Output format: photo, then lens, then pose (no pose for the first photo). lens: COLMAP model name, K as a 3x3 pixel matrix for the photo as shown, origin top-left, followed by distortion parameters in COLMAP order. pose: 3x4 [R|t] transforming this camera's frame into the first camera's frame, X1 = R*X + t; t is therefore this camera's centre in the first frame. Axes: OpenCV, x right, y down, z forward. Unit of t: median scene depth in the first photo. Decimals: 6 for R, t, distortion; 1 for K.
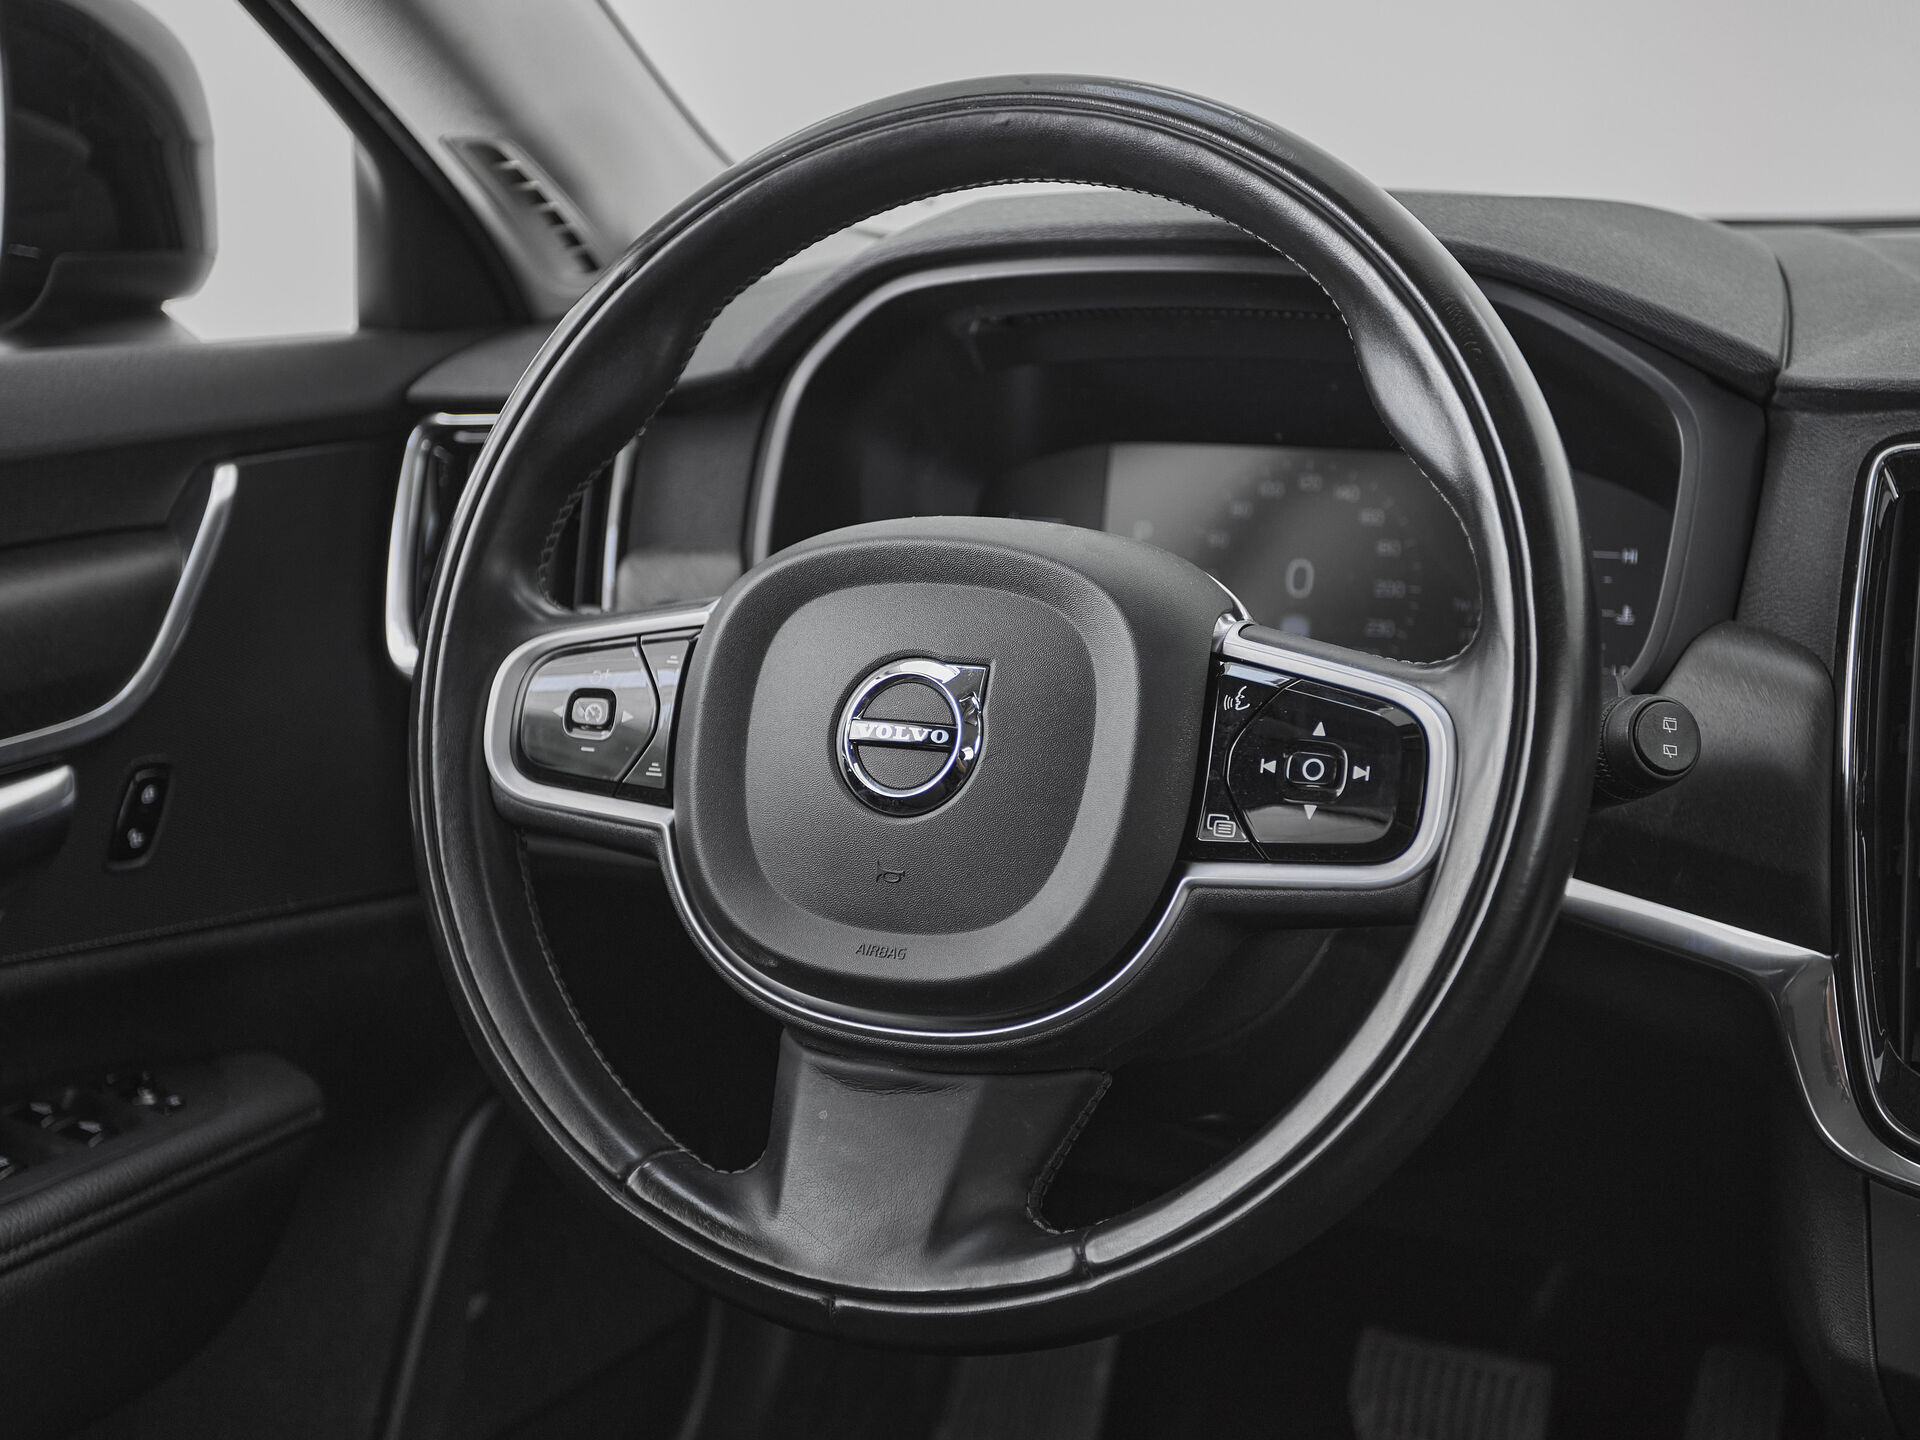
lens RADIAL K [[2472.0, 0, 957.3], [0, 2472.0, 743.5], [0, 0, 1]] dist [0.030032, 0.054779]
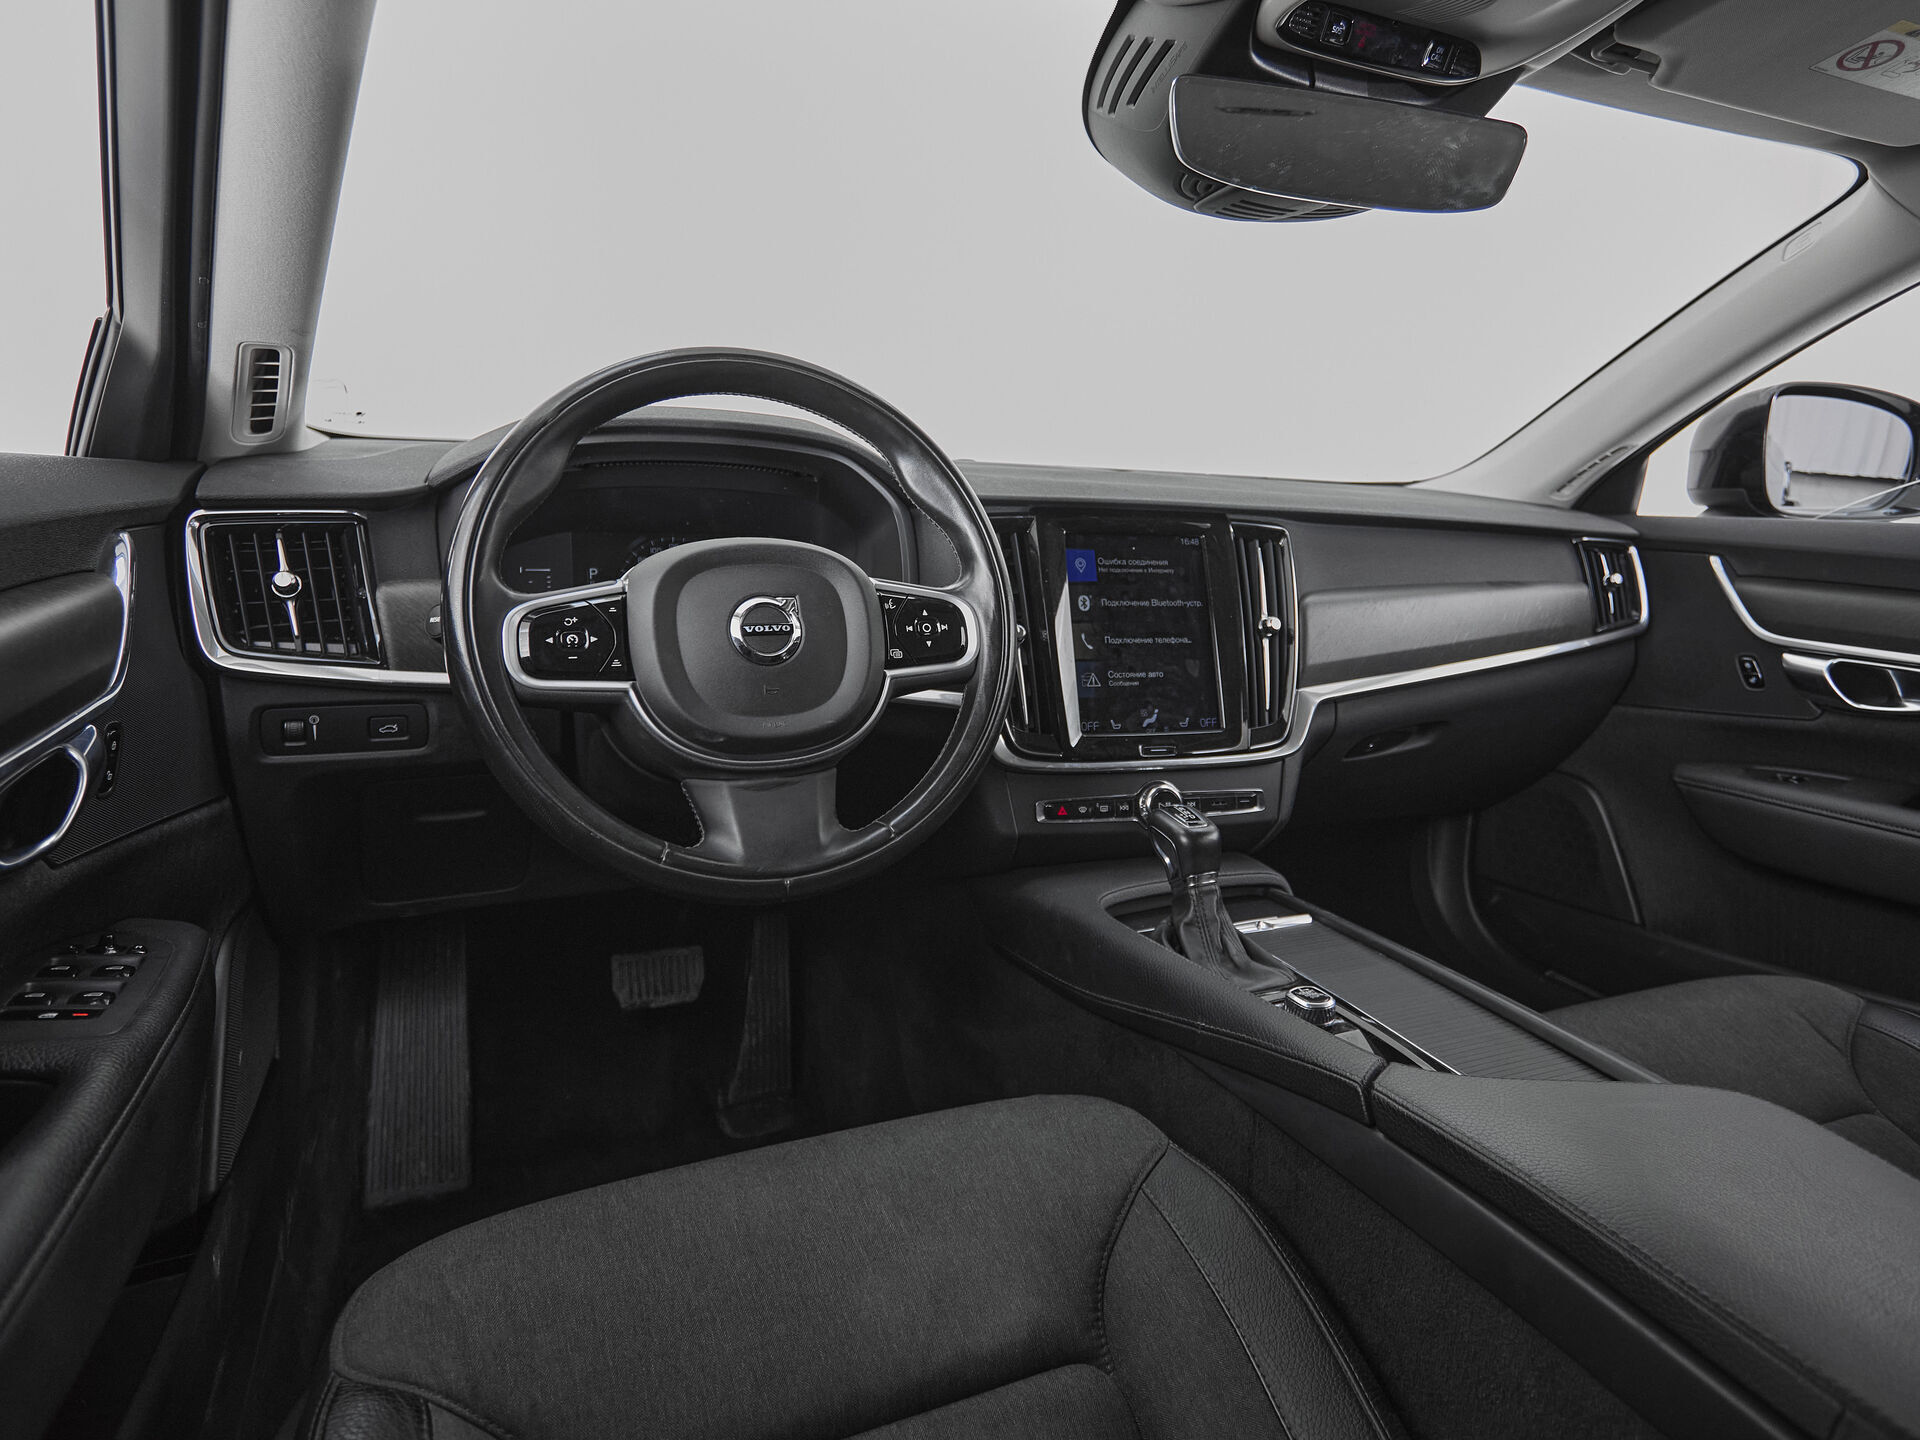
lens RADIAL K [[1139.4, 0, 995.8], [0, 1139.4, 667.3], [0, 0, 1]] dist [-0.001478, -0.001148]
pose [[0.617888, -0.080968, 0.782086, -0.665554], [0.126667, 0.991942, 0.002620, 0.051301], [-0.775996, 0.097445, 0.623165, 0.180016]]
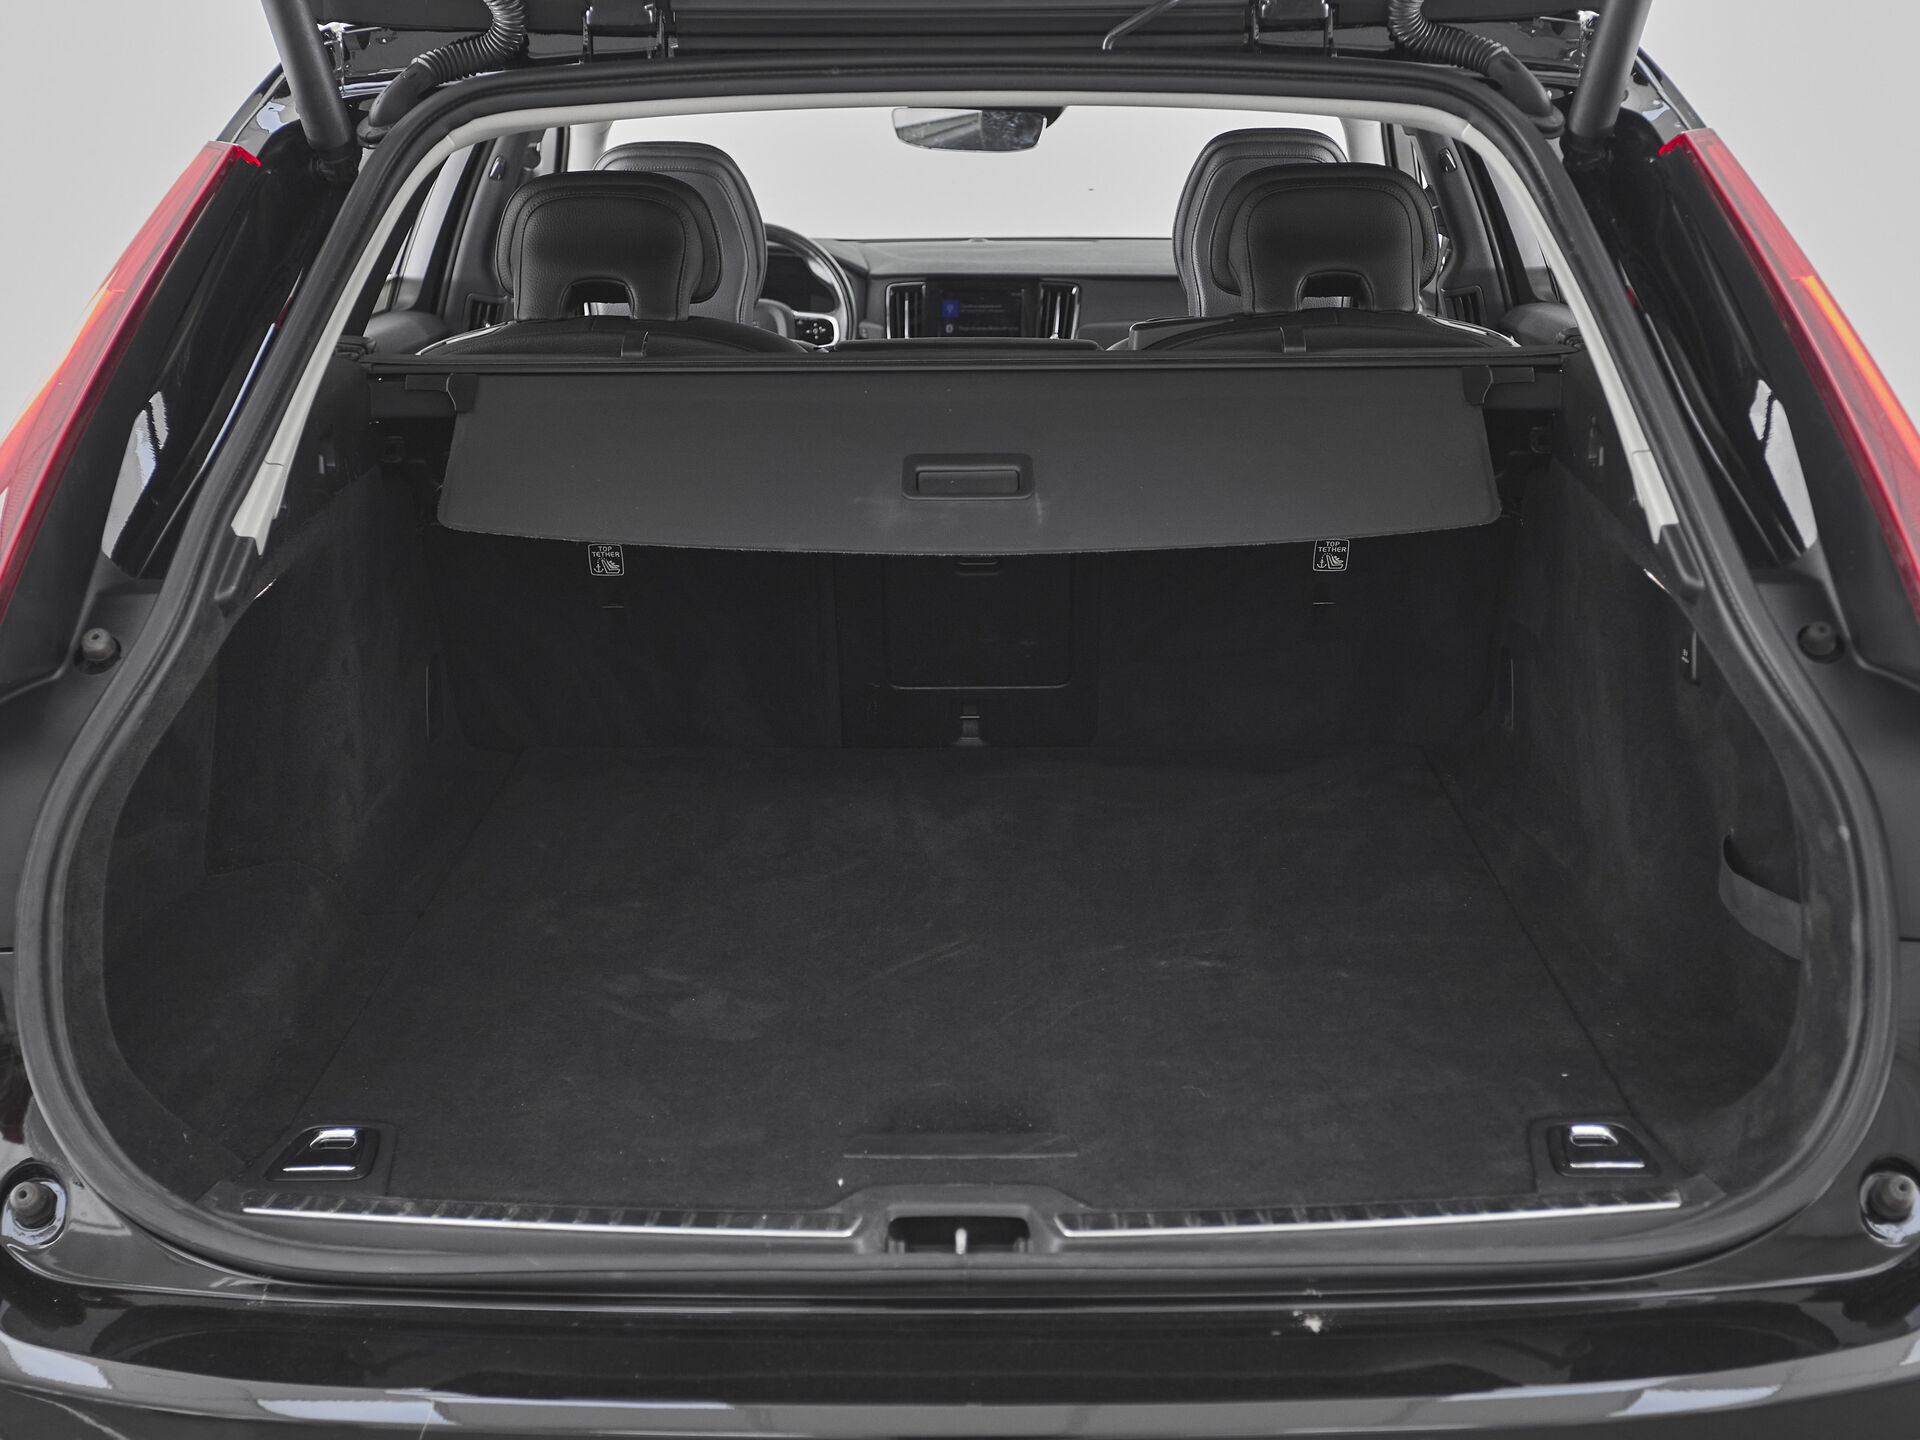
lens RADIAL K [[2472.0, 0, 957.3], [0, 2472.0, 743.5], [0, 0, 1]] dist [0.030032, 0.054779]
pose [[0.895669, -0.073451, 0.438614, -2.050165], [0.084241, 0.996432, -0.005161, 0.969170], [-0.436670, 0.041572, 0.898661, -4.109227]]
